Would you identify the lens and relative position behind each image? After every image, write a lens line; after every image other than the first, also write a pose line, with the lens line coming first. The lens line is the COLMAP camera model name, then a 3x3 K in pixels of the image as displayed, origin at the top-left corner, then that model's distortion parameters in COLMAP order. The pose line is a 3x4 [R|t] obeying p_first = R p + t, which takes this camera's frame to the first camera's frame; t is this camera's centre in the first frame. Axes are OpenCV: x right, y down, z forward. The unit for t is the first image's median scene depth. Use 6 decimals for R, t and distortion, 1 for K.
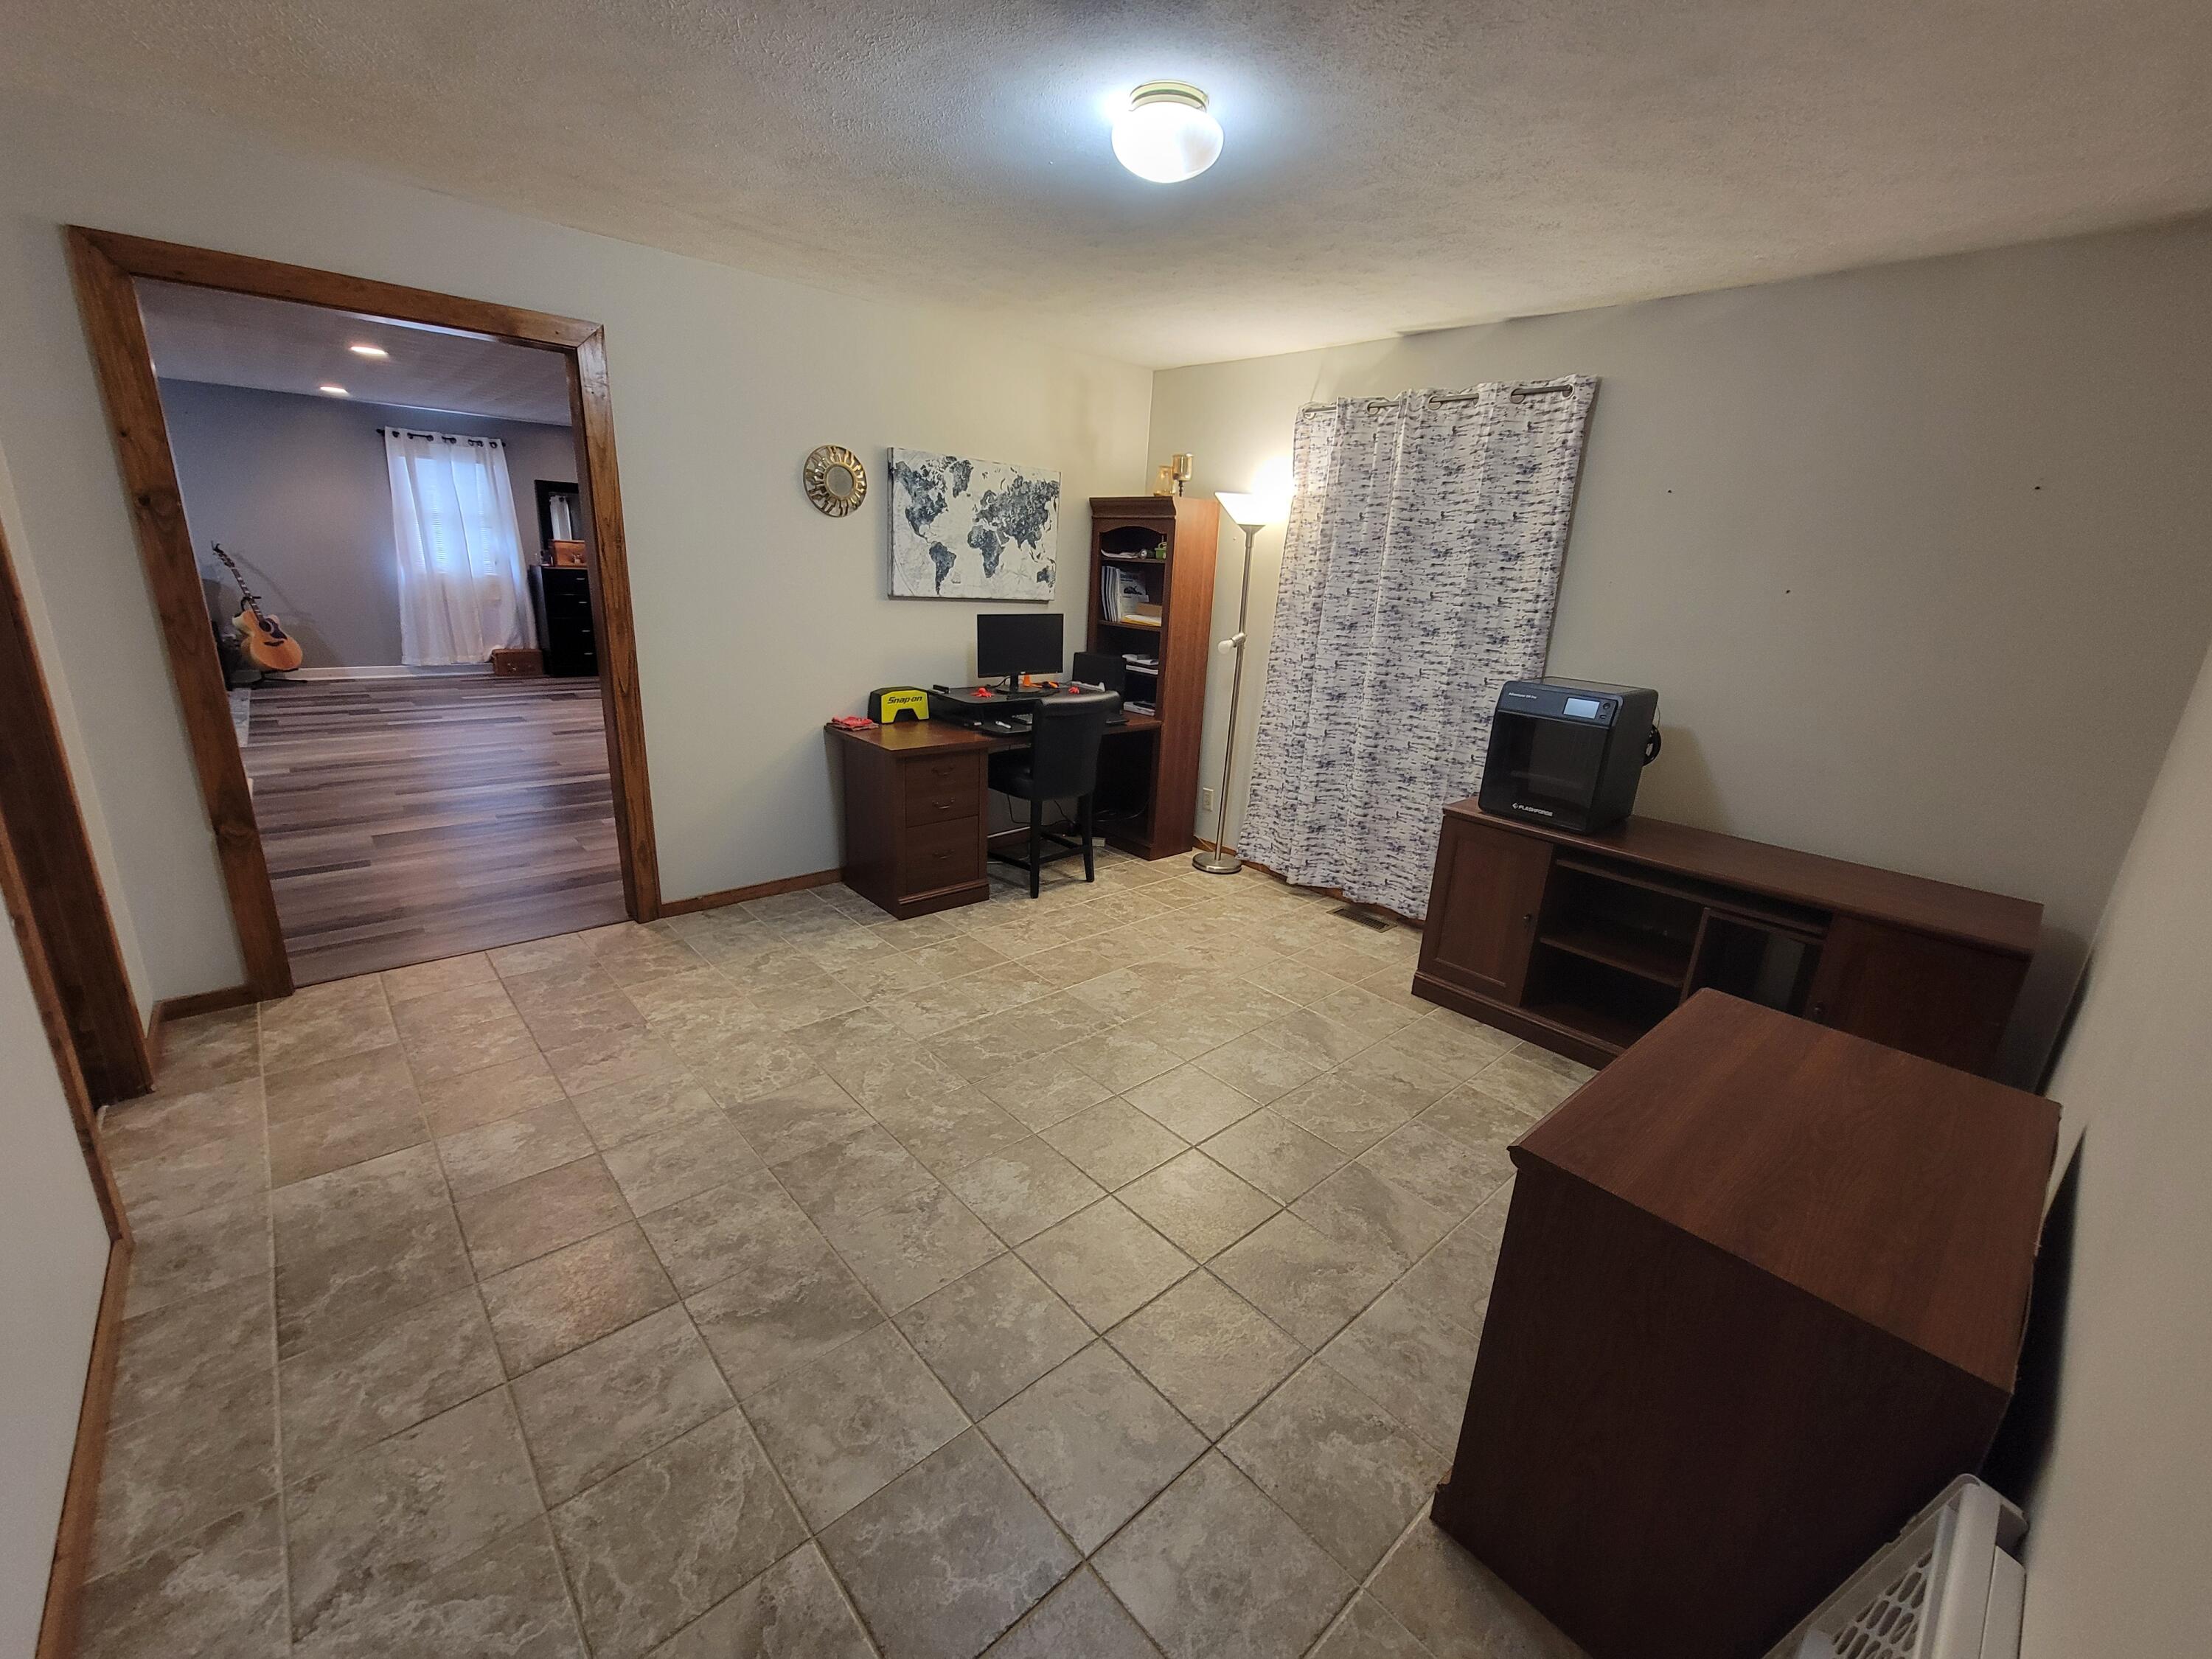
lens RADIAL K [[905.3, 0, 1108.6], [0, 905.3, 829.4], [0, 0, 1]] dist [-0.005544, 0.003308]
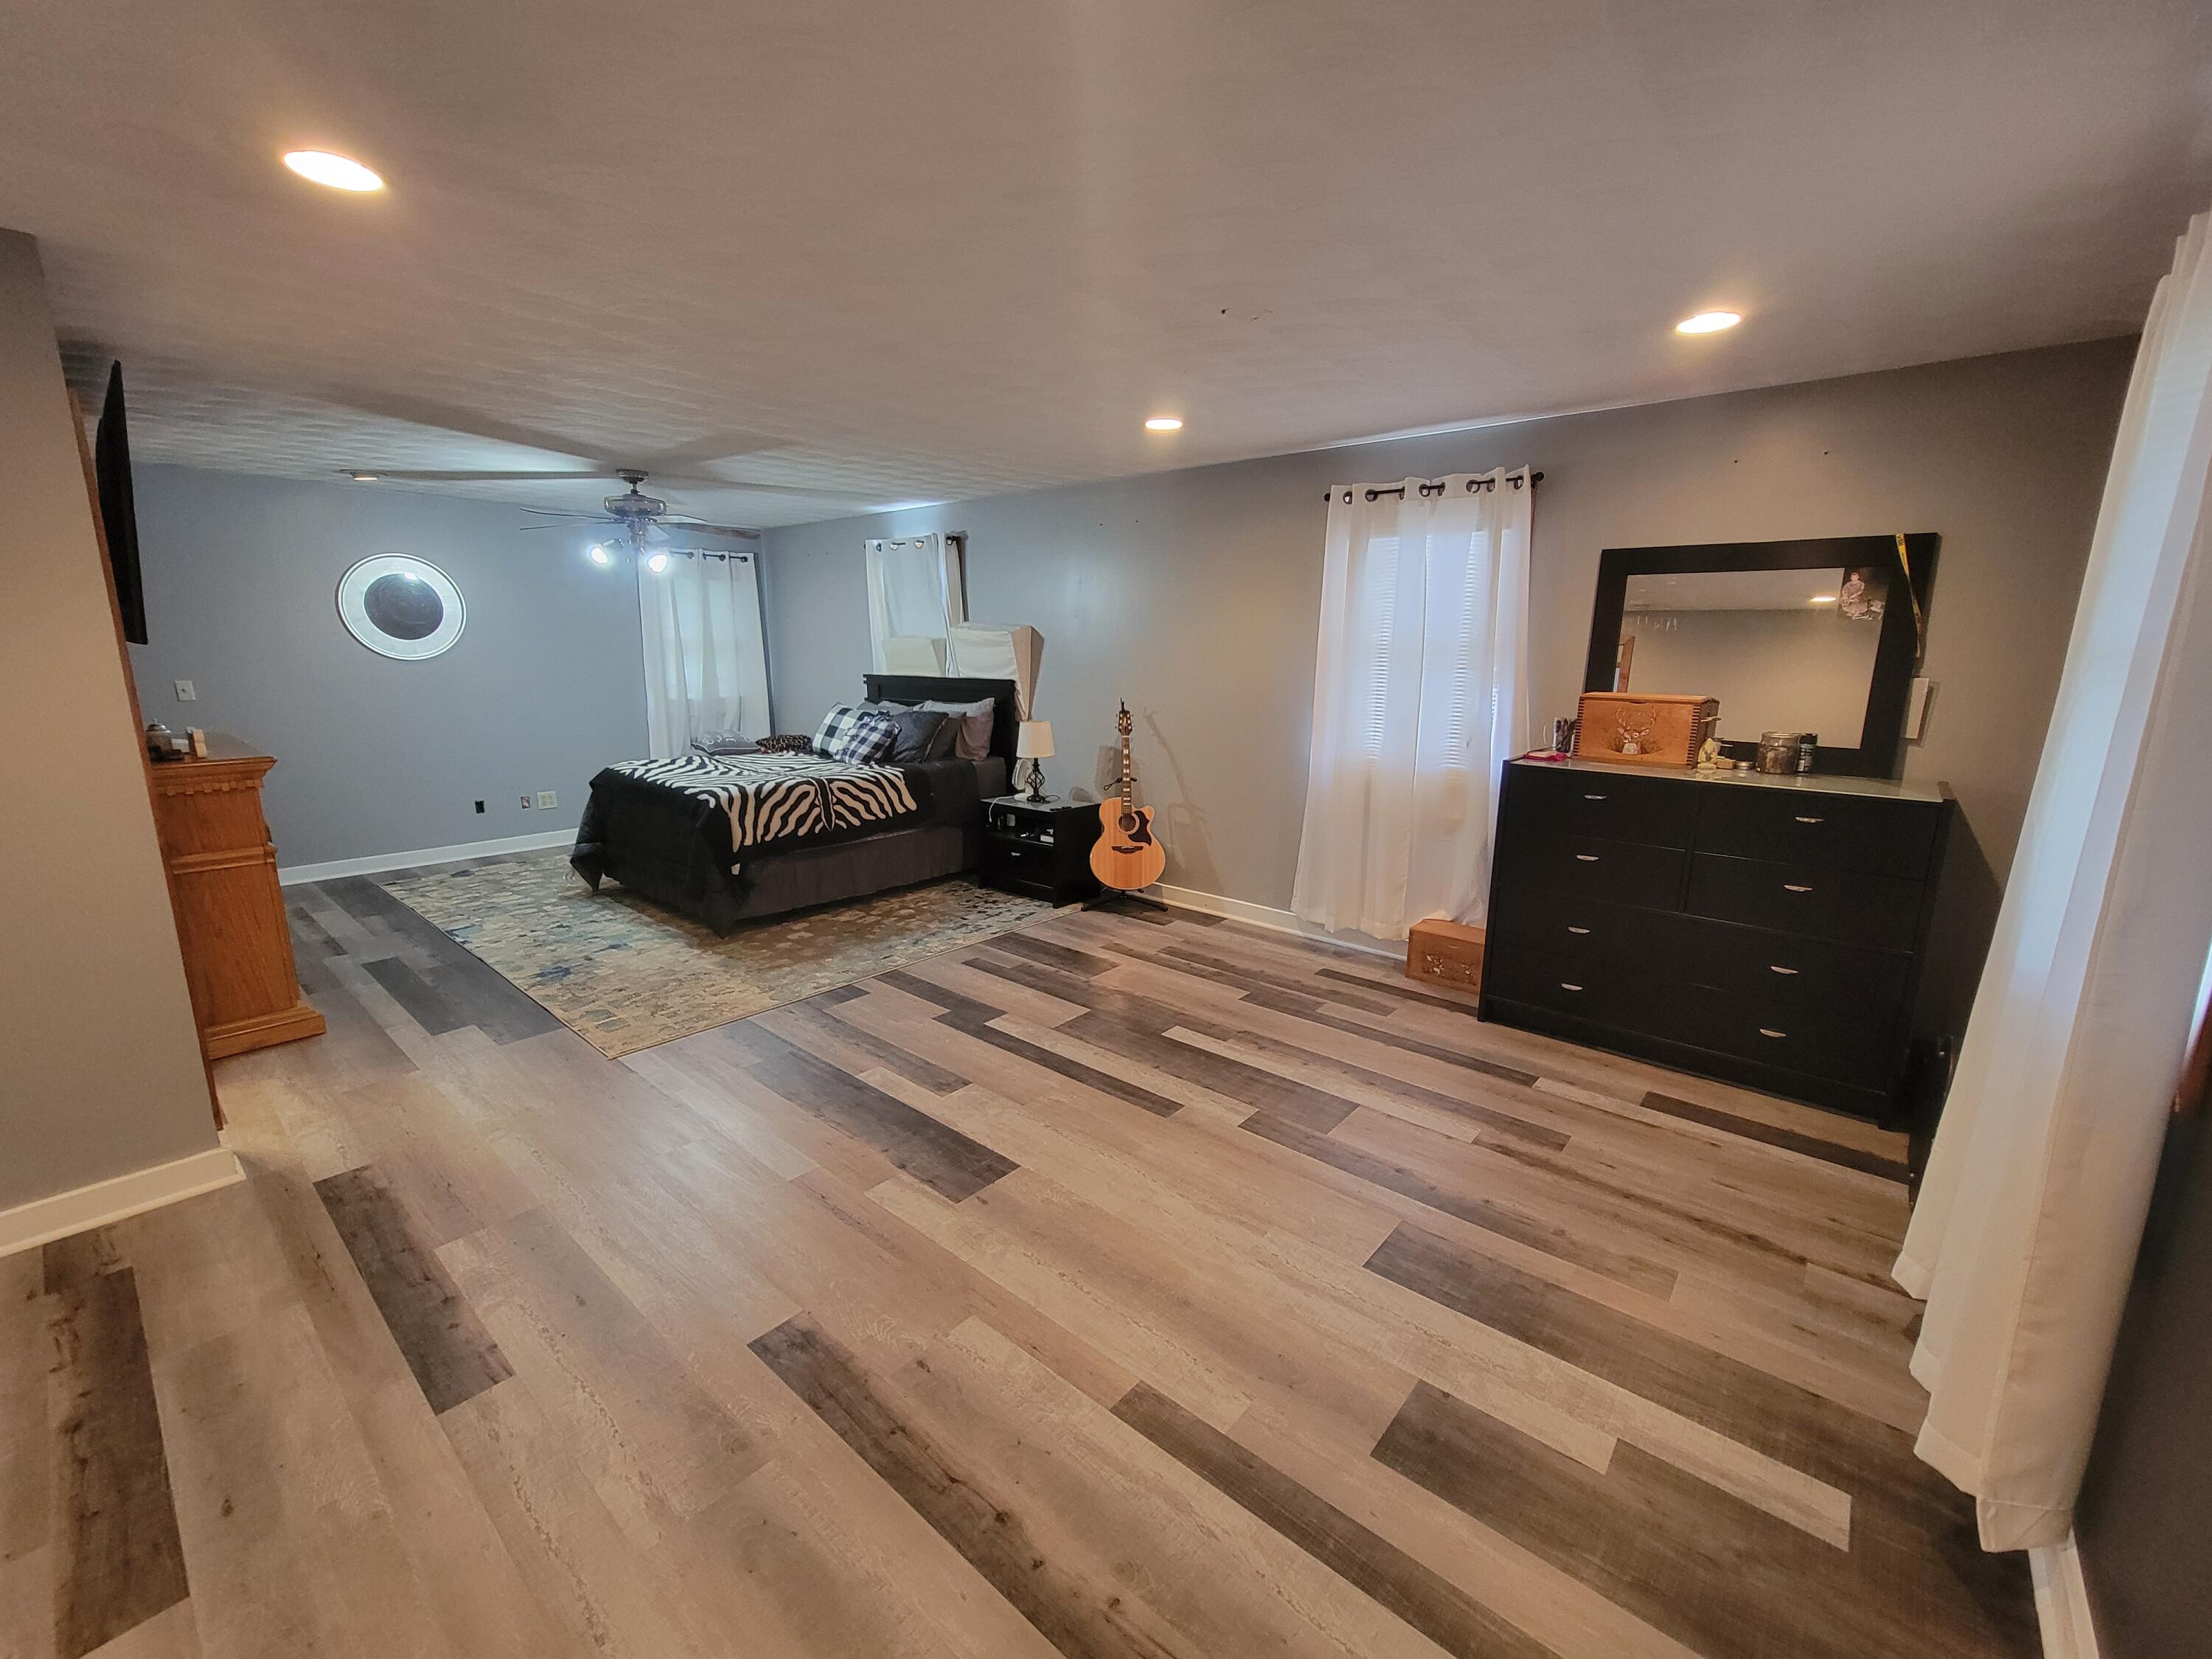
lens RADIAL K [[905.3, 0, 1108.6], [0, 905.3, 829.4], [0, 0, 1]] dist [-0.005544, 0.003308]
pose [[0.126110, 0.149352, -0.980709, -0.272131], [-0.290774, 0.950745, 0.107398, -0.271467], [0.948444, 0.271621, 0.163327, 0.832202]]
